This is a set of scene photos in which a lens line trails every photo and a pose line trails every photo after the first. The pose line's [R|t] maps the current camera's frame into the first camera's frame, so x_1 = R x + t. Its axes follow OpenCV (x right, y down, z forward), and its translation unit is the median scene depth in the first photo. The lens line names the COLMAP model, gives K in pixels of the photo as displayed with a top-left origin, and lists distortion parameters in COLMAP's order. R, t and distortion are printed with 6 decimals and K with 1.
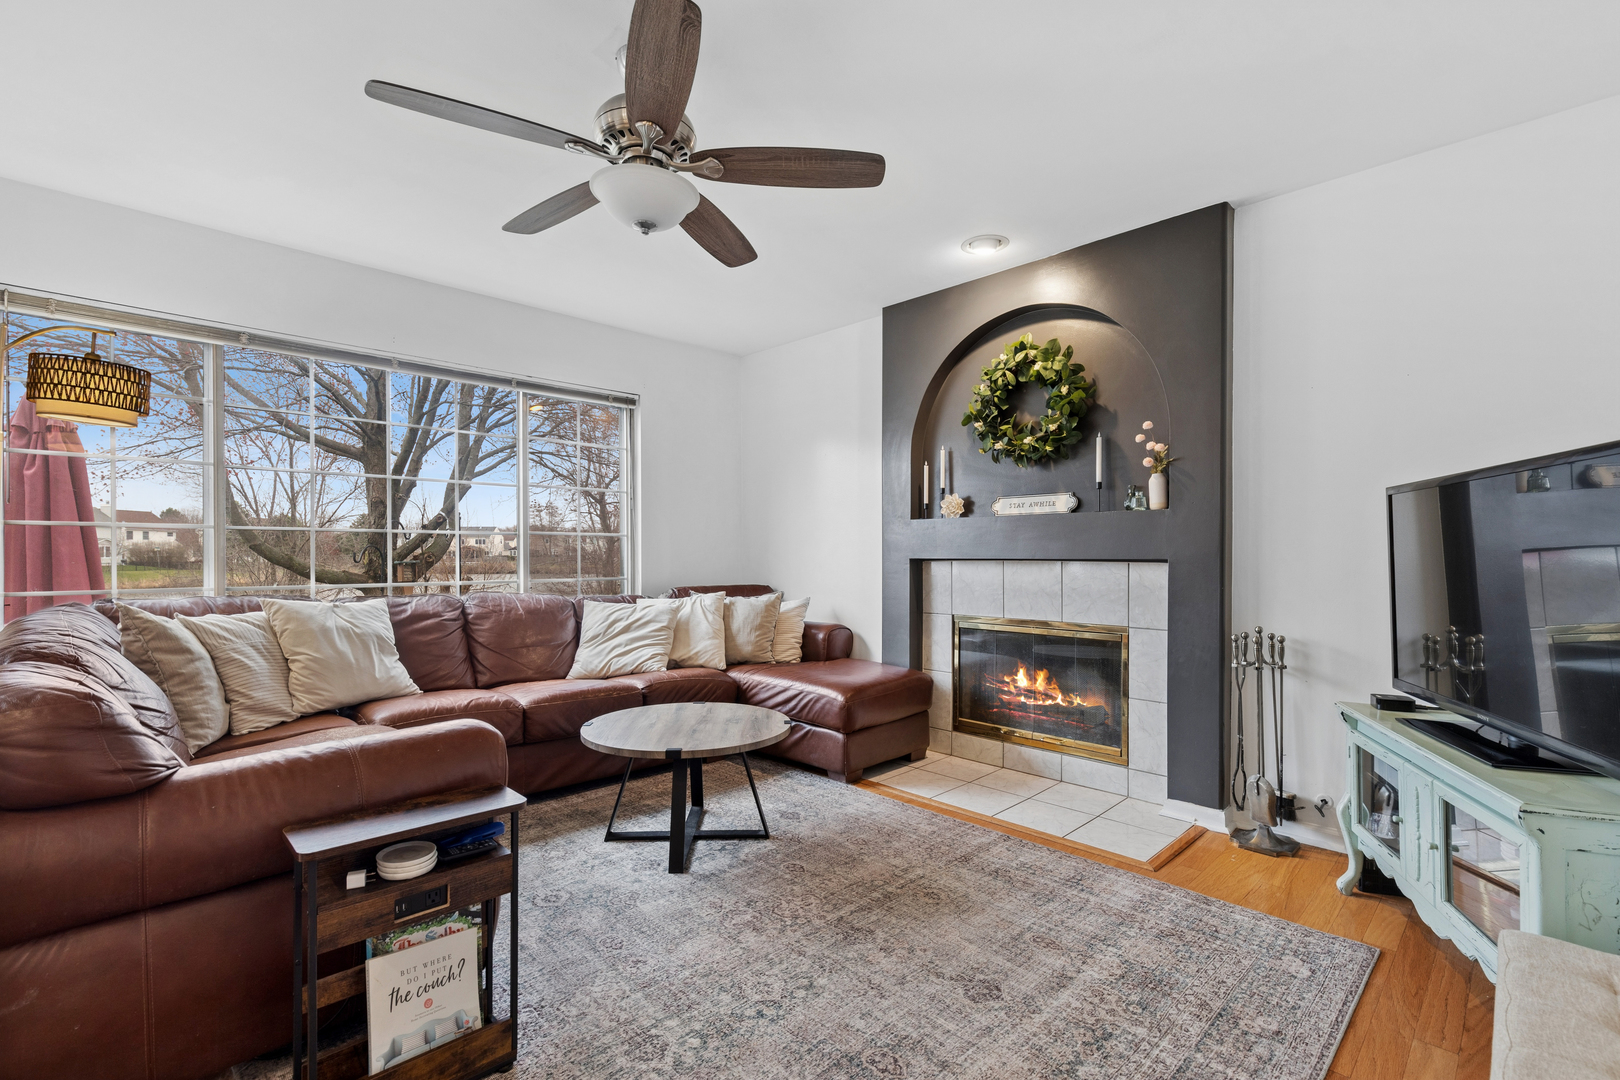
lens RADIAL K [[732.8, 0, 812.5], [0, 732.8, 561.3], [0, 0, 1]] dist [0.008801, 0.000397]
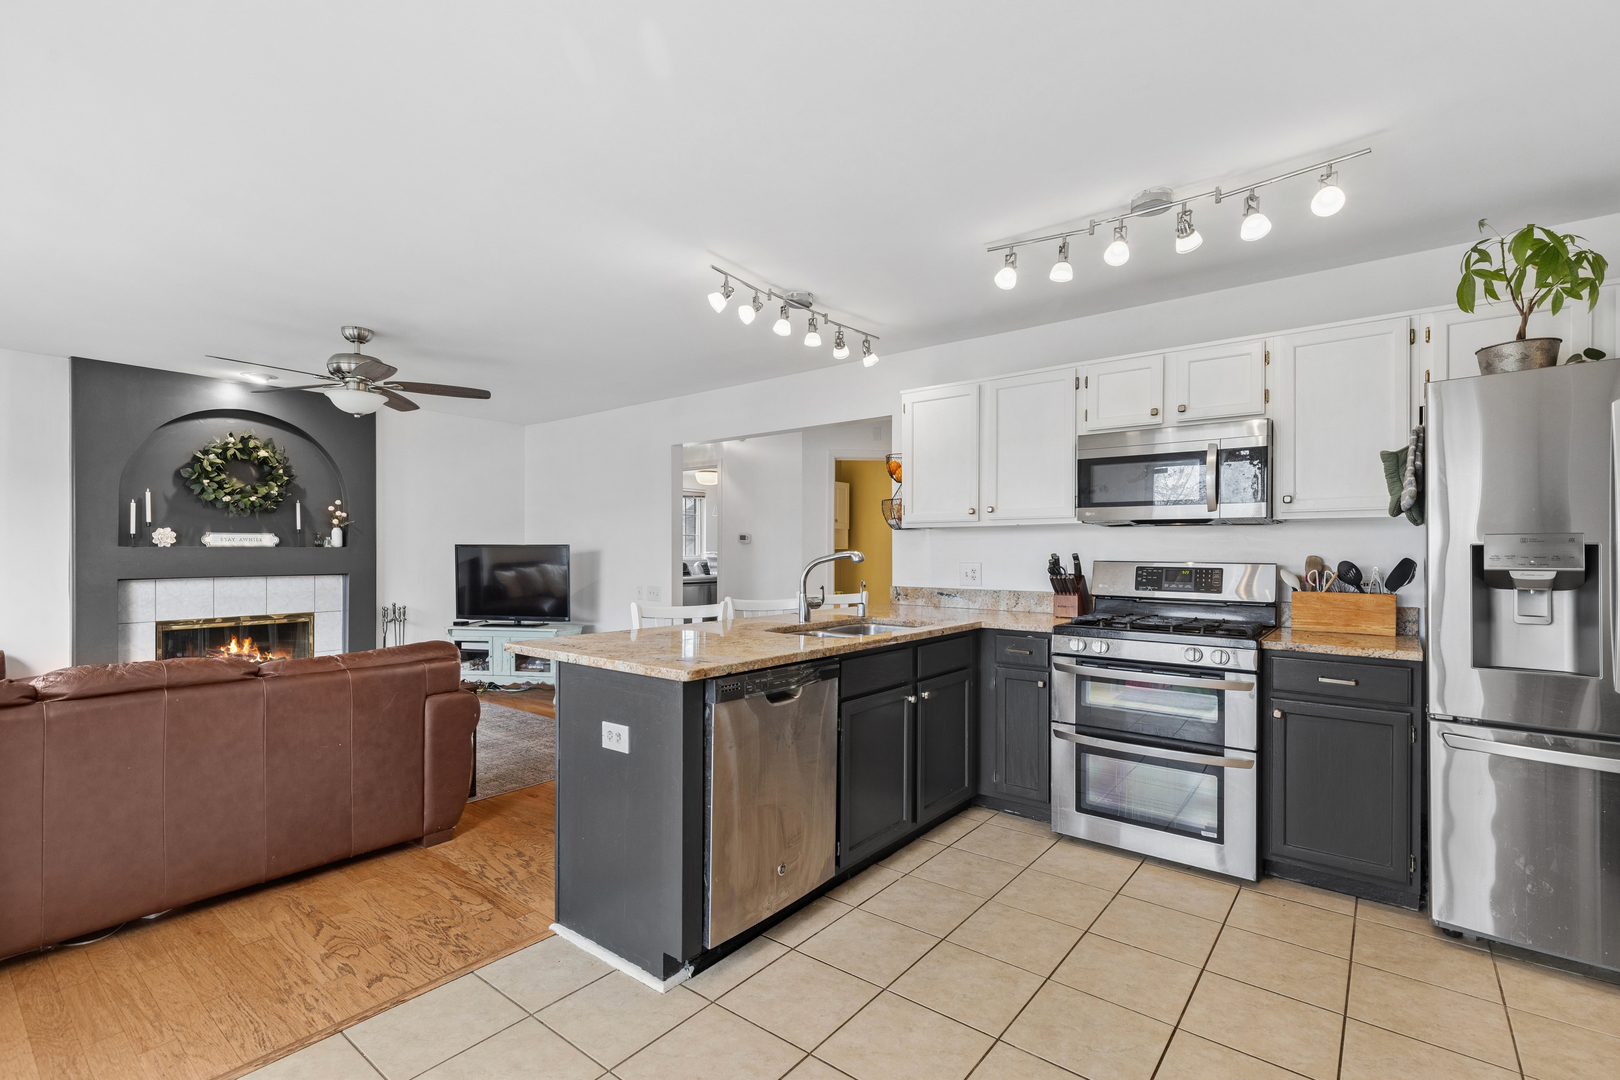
lens RADIAL K [[732.8, 0, 817.5], [0, 732.8, 549.4], [0, 0, 1]] dist [0.008801, 0.000397]
pose [[-0.112870, 0.005513, 0.993594, -1.393743], [0.010743, 0.999933, -0.004328, -0.039746], [-0.993552, 0.010185, -0.112922, -0.002354]]
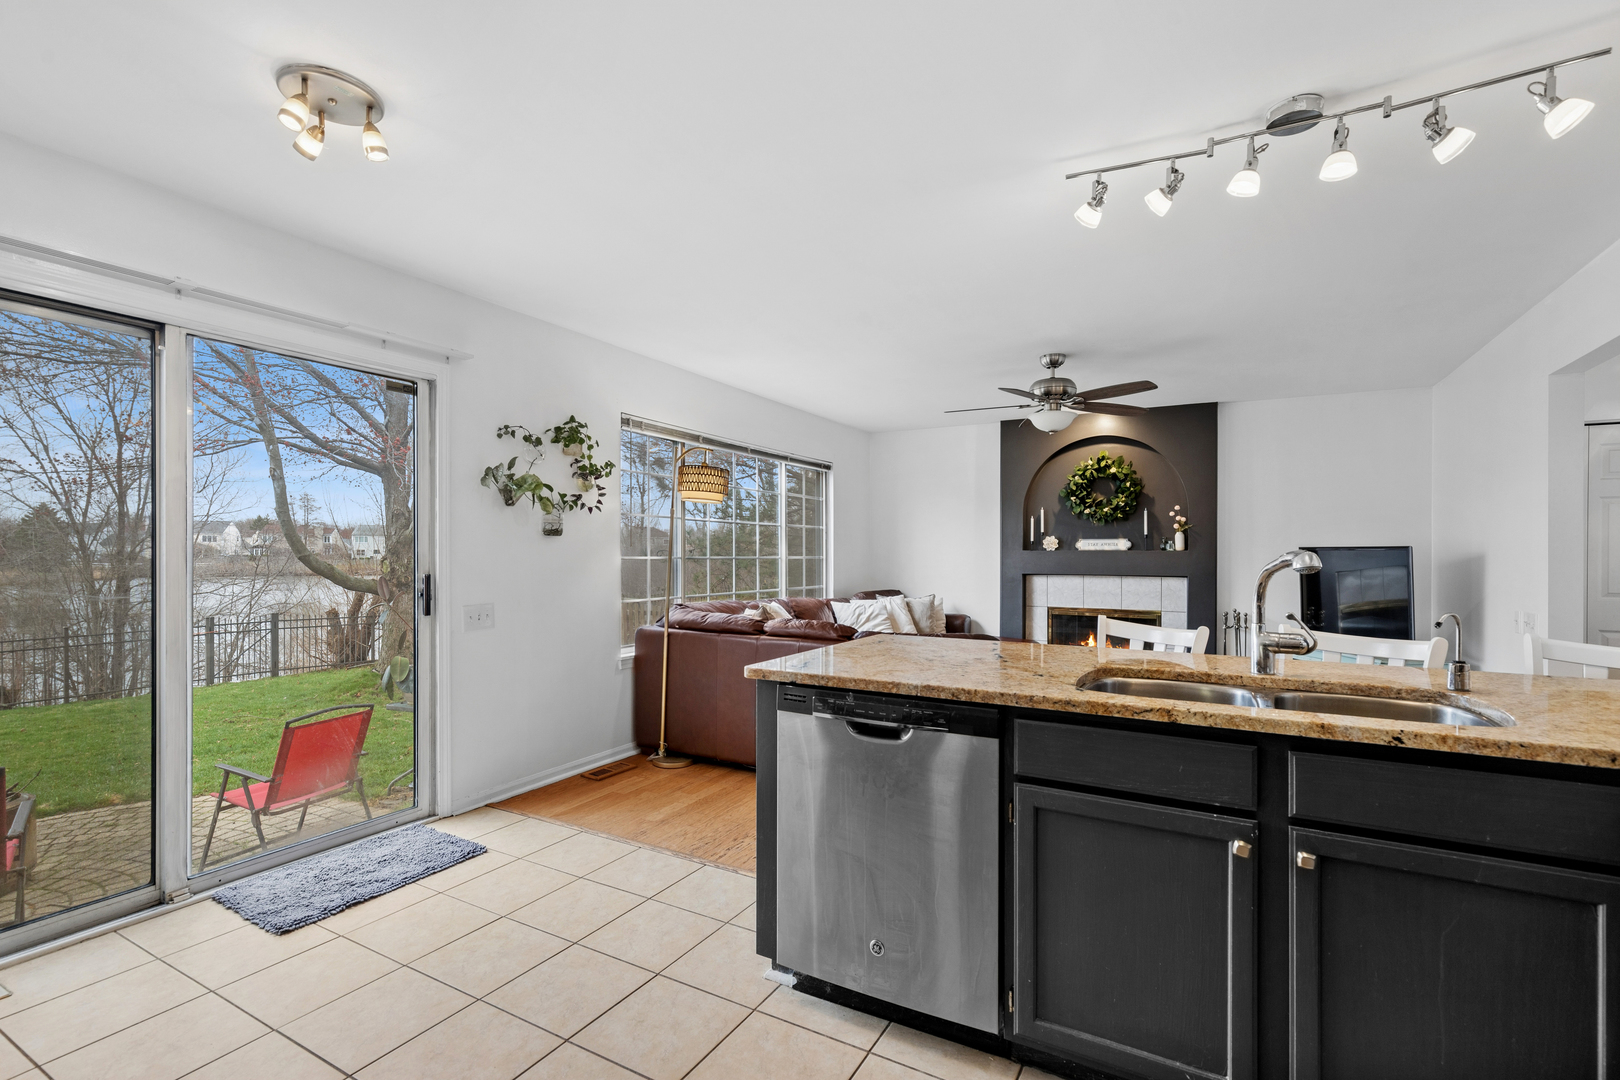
lens RADIAL K [[732.8, 0, 809.9], [0, 732.8, 551.0], [0, 0, 1]] dist [0.008801, 0.000397]
pose [[0.964389, 0.006890, 0.264397, -0.903955], [-0.002749, 0.999868, -0.016032, -0.032108], [-0.264473, 0.014734, 0.964281, -0.563697]]
